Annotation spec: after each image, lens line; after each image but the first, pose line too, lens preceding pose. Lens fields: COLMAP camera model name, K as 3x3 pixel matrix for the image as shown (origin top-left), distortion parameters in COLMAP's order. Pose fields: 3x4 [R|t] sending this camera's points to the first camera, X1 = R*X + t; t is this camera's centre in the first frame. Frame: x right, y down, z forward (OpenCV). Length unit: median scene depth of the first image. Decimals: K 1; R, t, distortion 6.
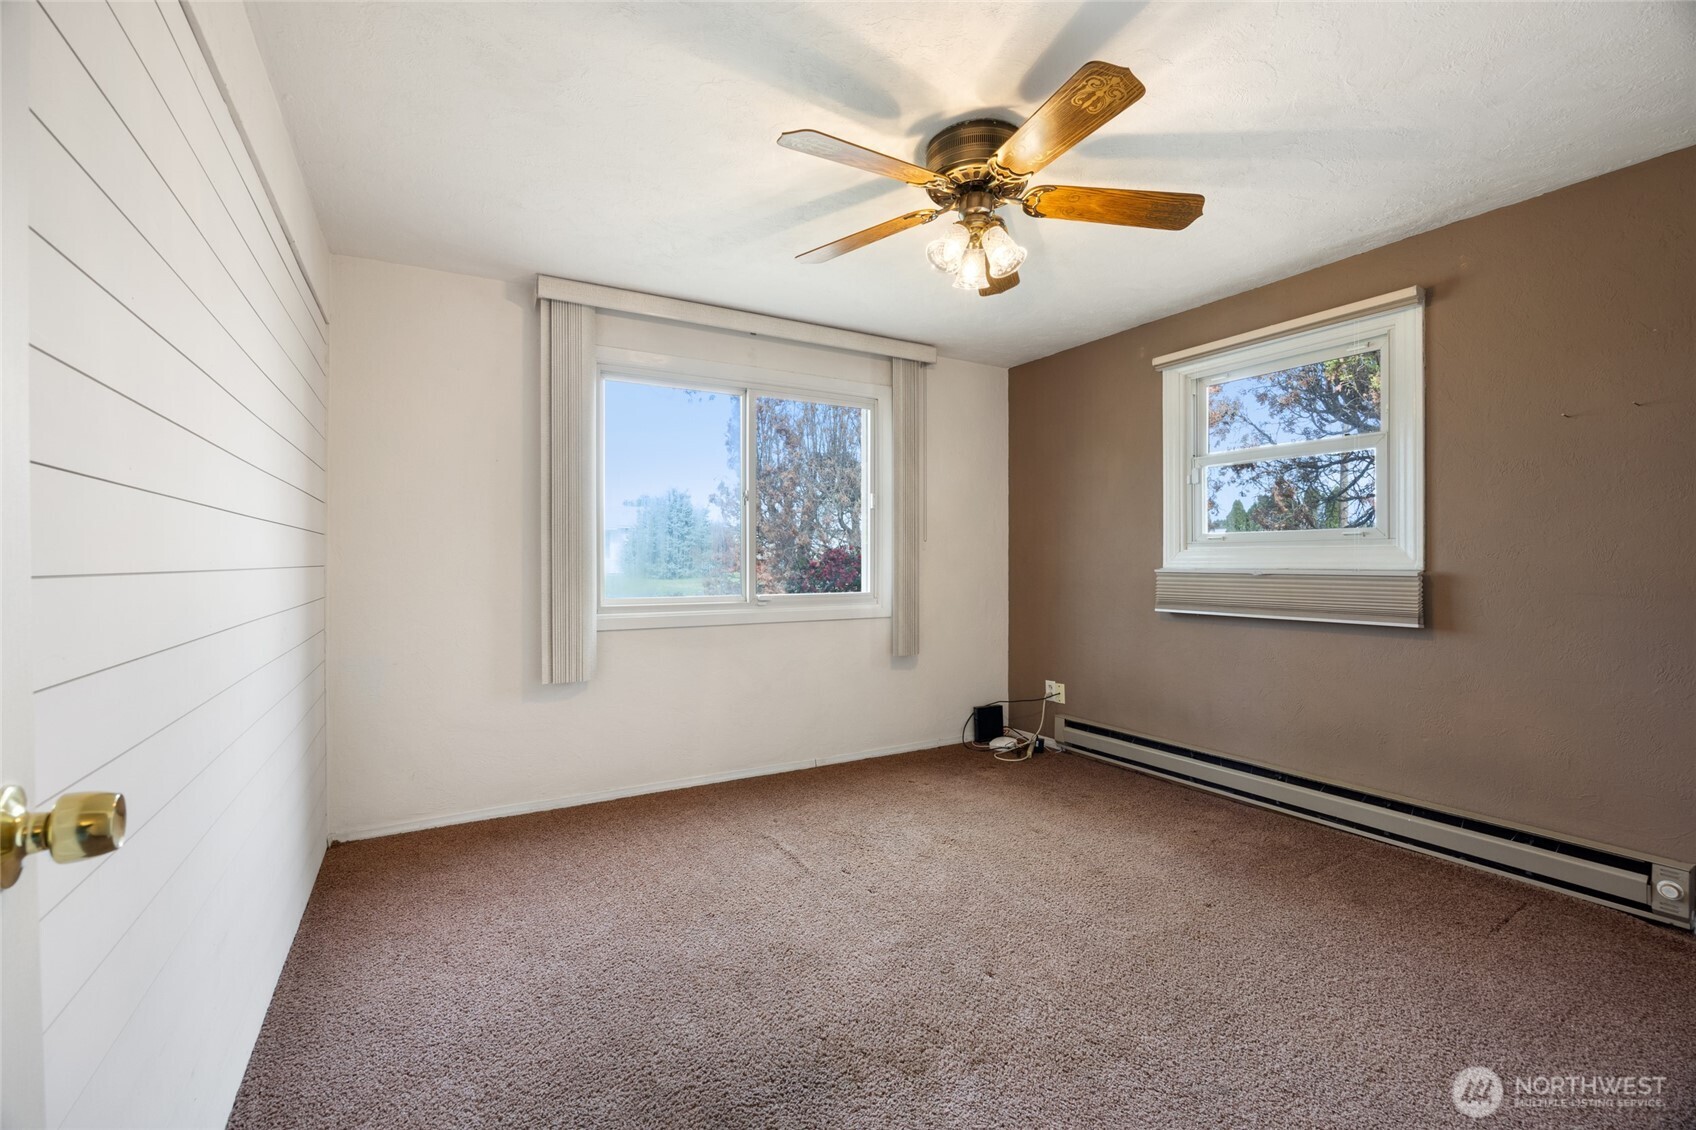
lens RADIAL K [[727.6, 0, 848.8], [0, 727.6, 563.6], [0, 0, 1]] dist [-0.019384, 0.001163]
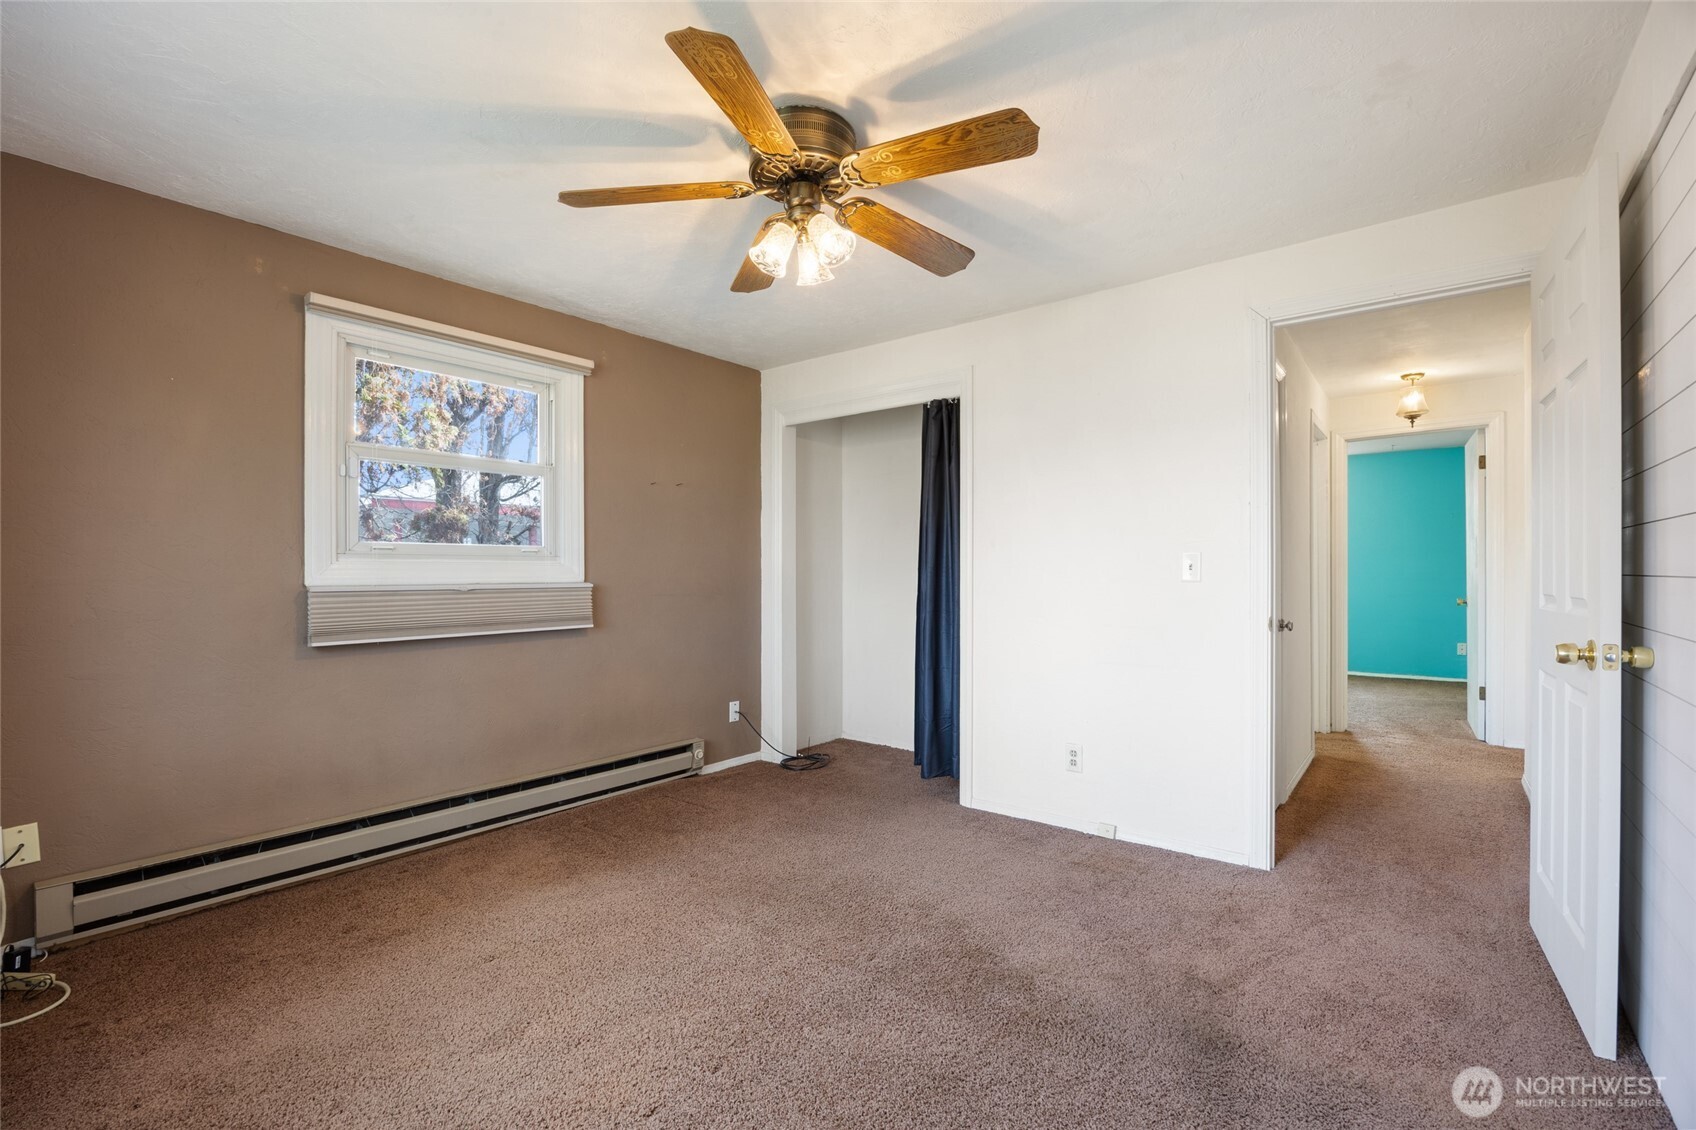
lens RADIAL K [[727.6, 0, 848.3], [0, 727.6, 568.5], [0, 0, 1]] dist [-0.019384, 0.001163]
pose [[-0.356636, 0.005644, 0.934226, -0.511449], [0.005902, 0.999975, -0.003789, -0.006857], [-0.934225, 0.004162, -0.356661, 0.909791]]
